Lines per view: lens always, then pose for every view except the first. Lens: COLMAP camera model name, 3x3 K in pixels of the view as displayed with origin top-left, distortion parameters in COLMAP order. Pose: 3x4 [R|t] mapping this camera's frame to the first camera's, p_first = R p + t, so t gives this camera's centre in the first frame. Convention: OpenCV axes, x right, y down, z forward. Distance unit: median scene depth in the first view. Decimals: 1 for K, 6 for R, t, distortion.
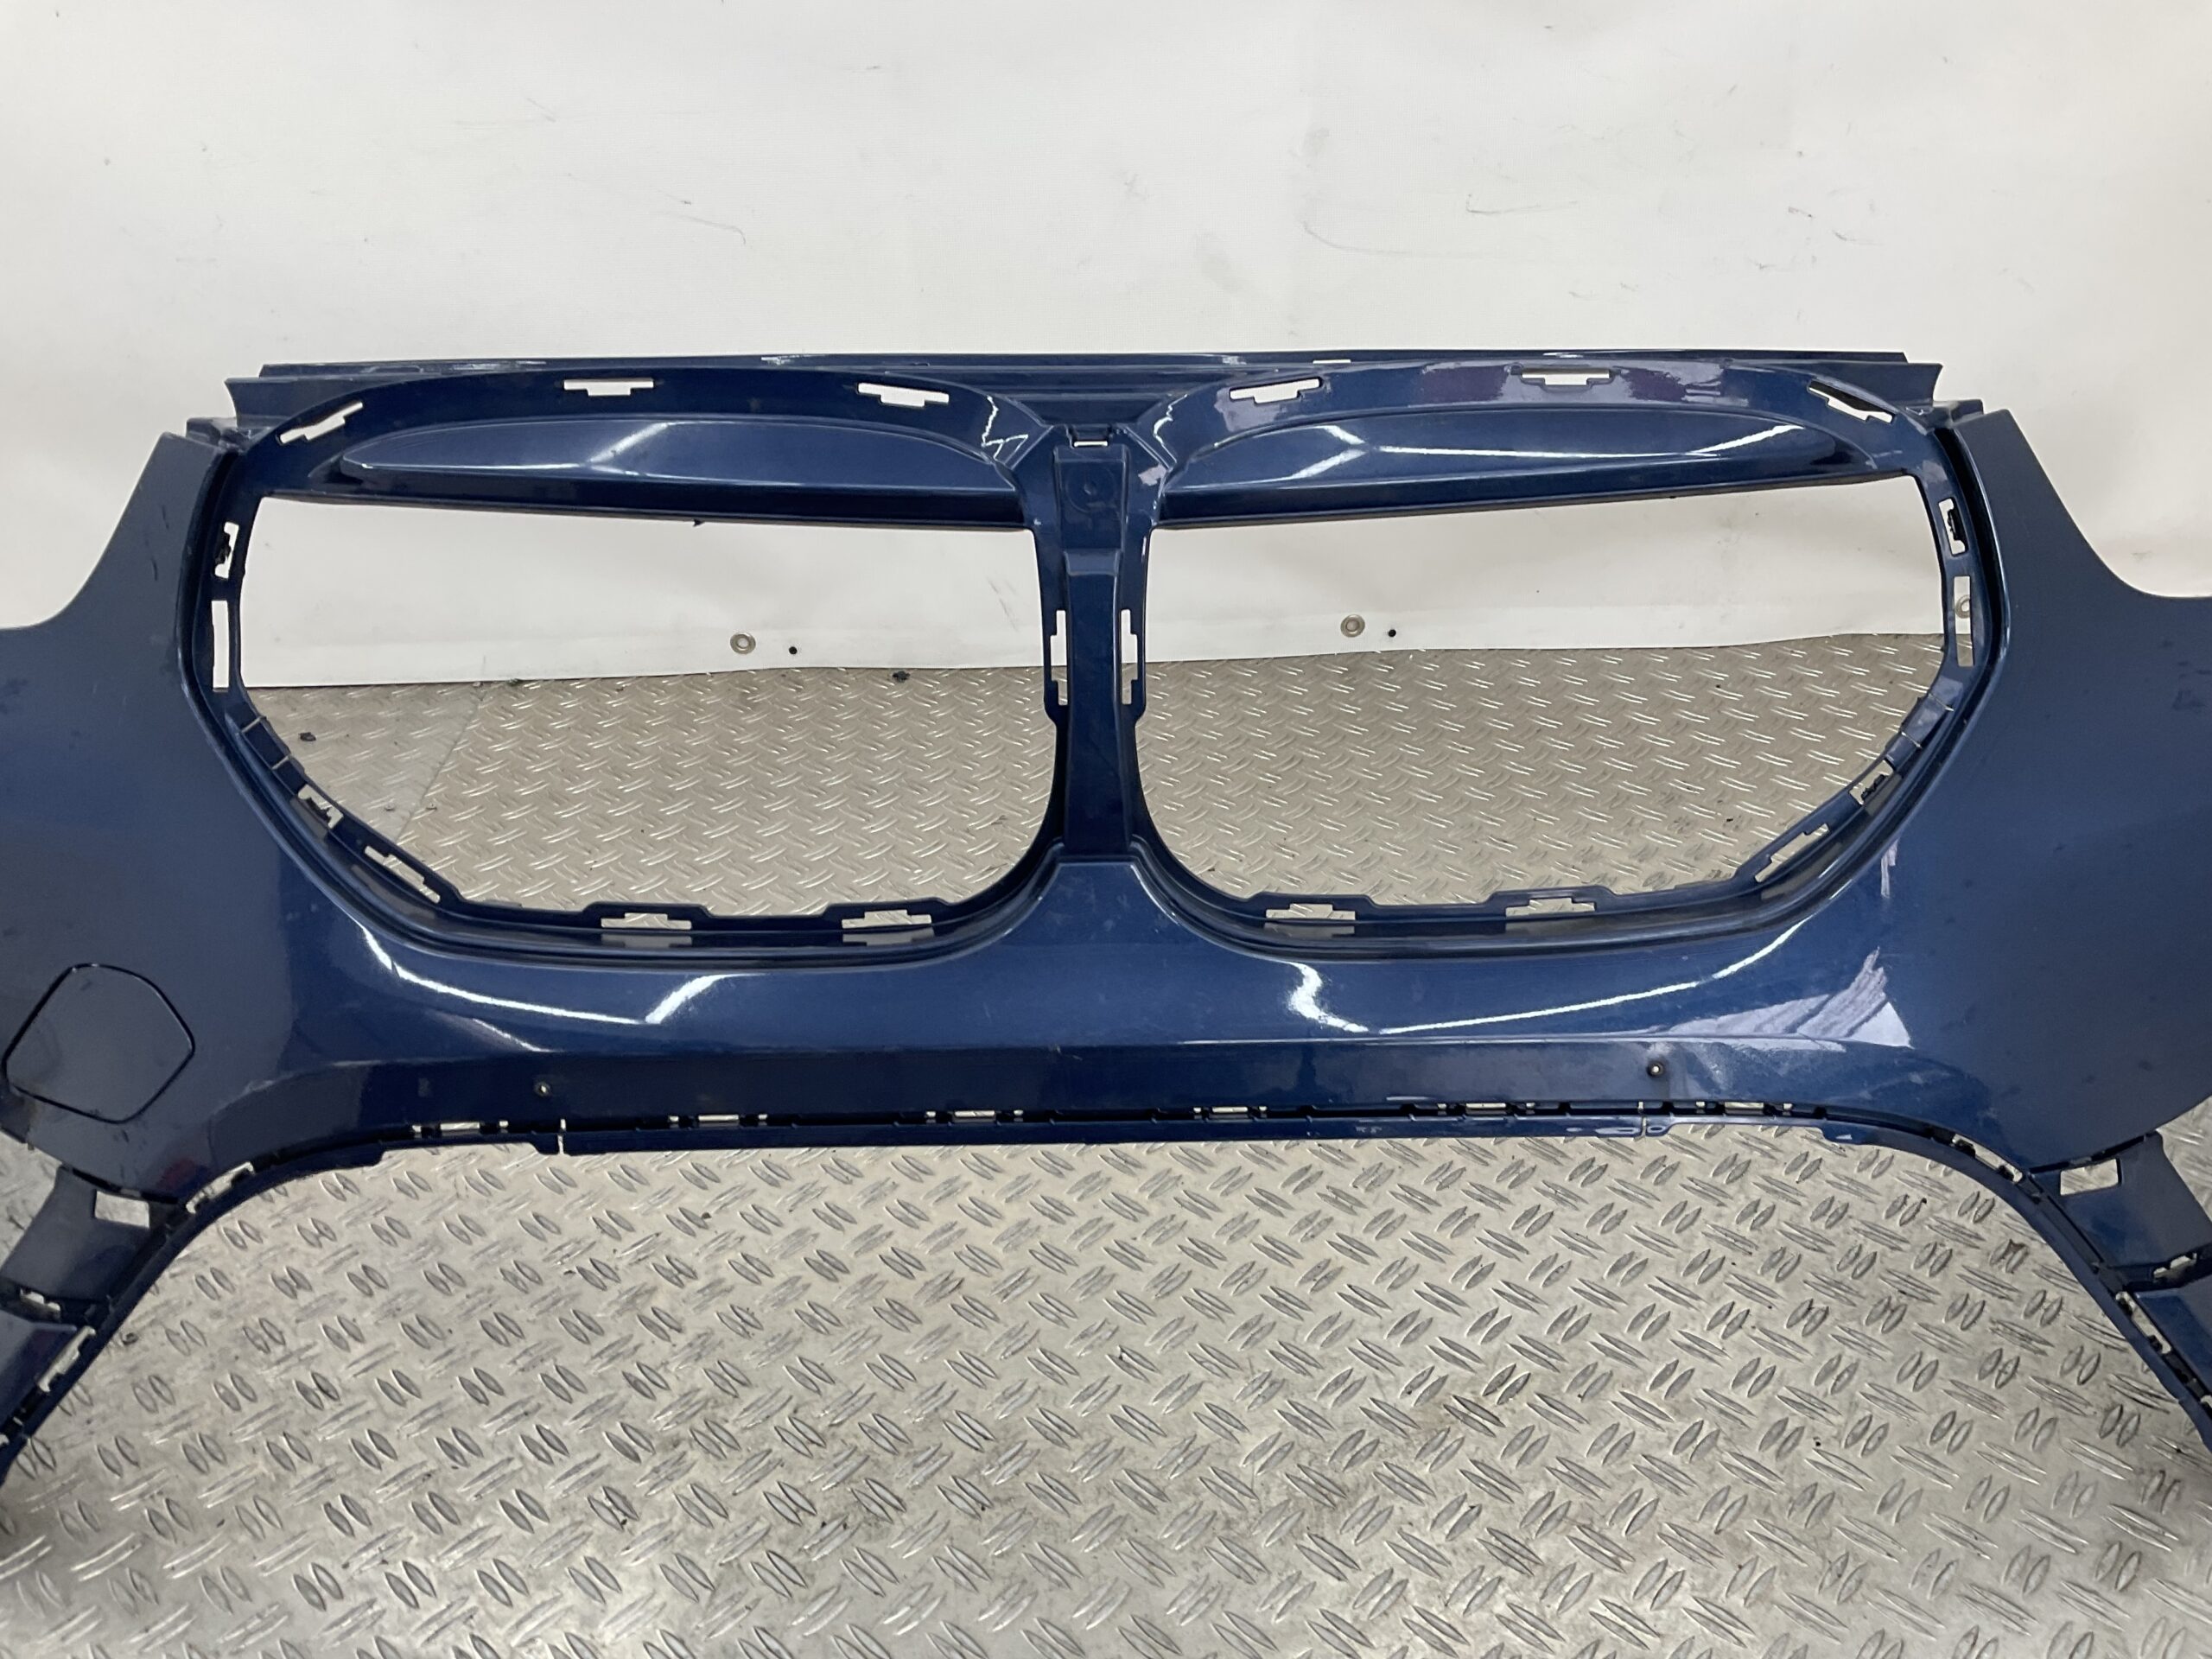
lens RADIAL K [[1771.2, 0, 1106.0], [0, 1771.2, 829.5], [0, 0, 1]] dist [0.053819, -0.097324]
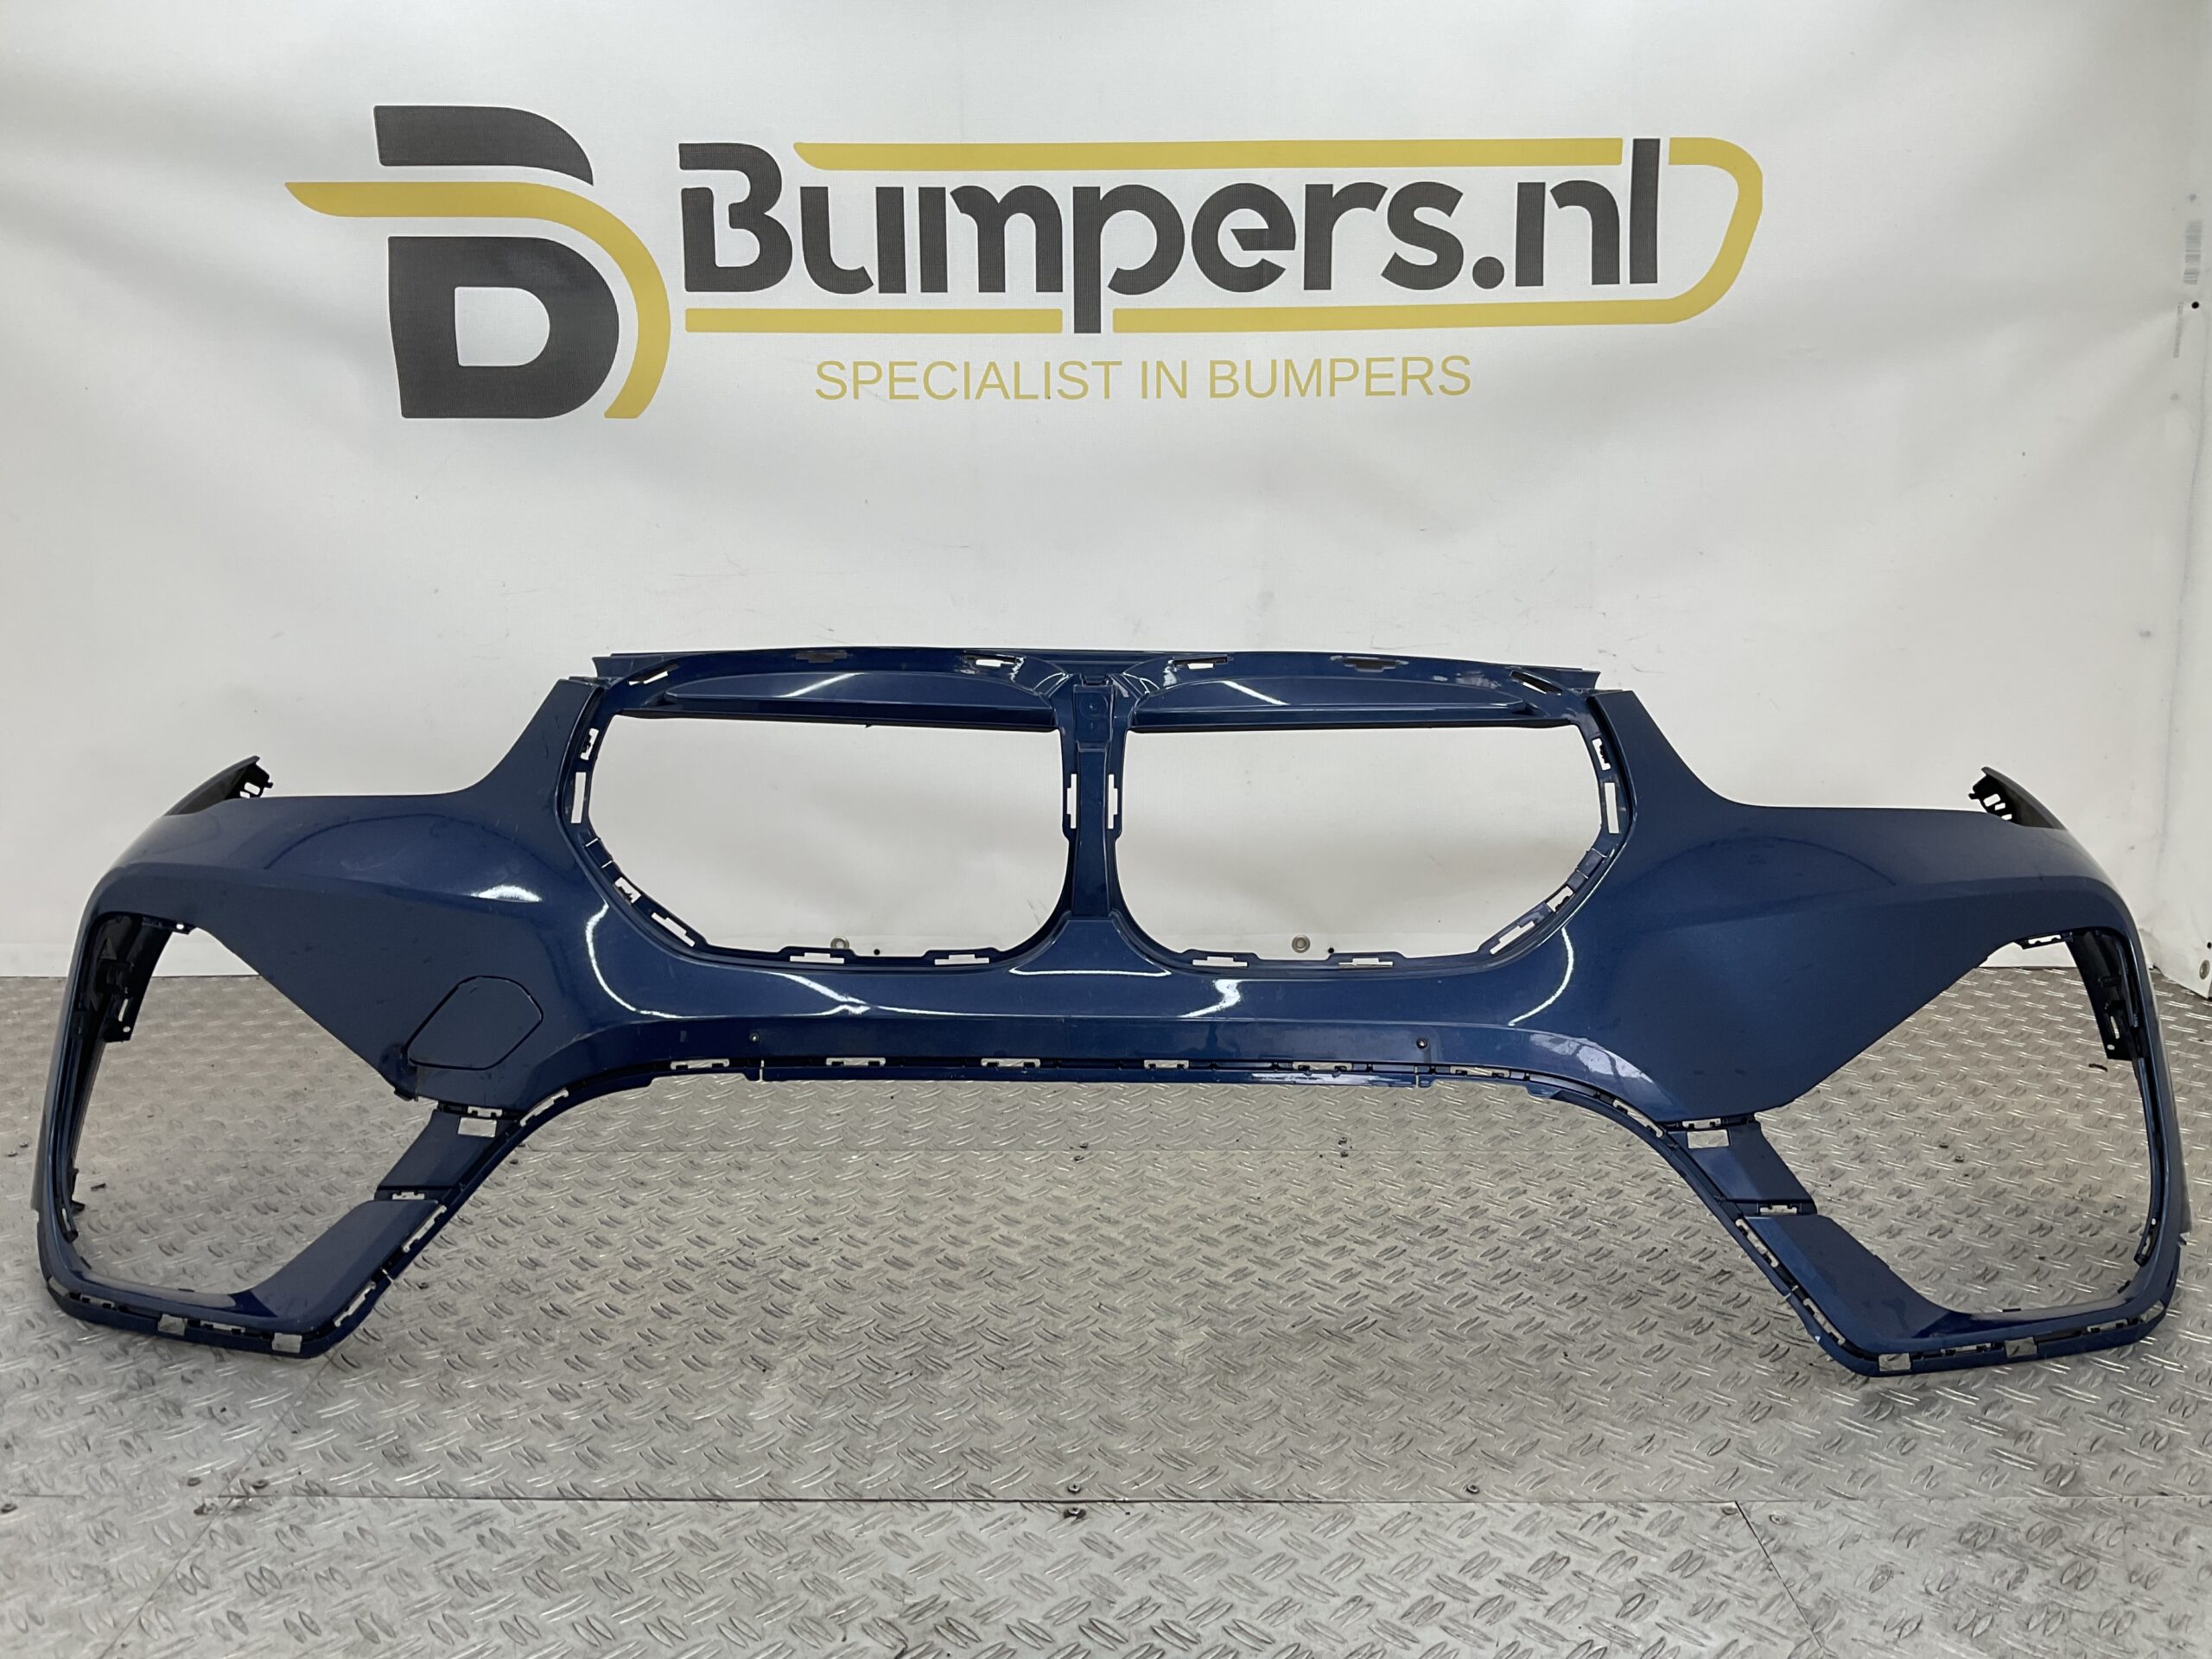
lens RADIAL K [[1771.2, 0, 1106.0], [0, 1771.2, 829.5], [0, 0, 1]] dist [0.053819, -0.097324]
pose [[0.999491, 0.024171, -0.020818, 0.039096], [-0.029227, 0.955365, -0.293980, 0.393877], [0.012783, 0.294439, 0.955585, -0.578400]]
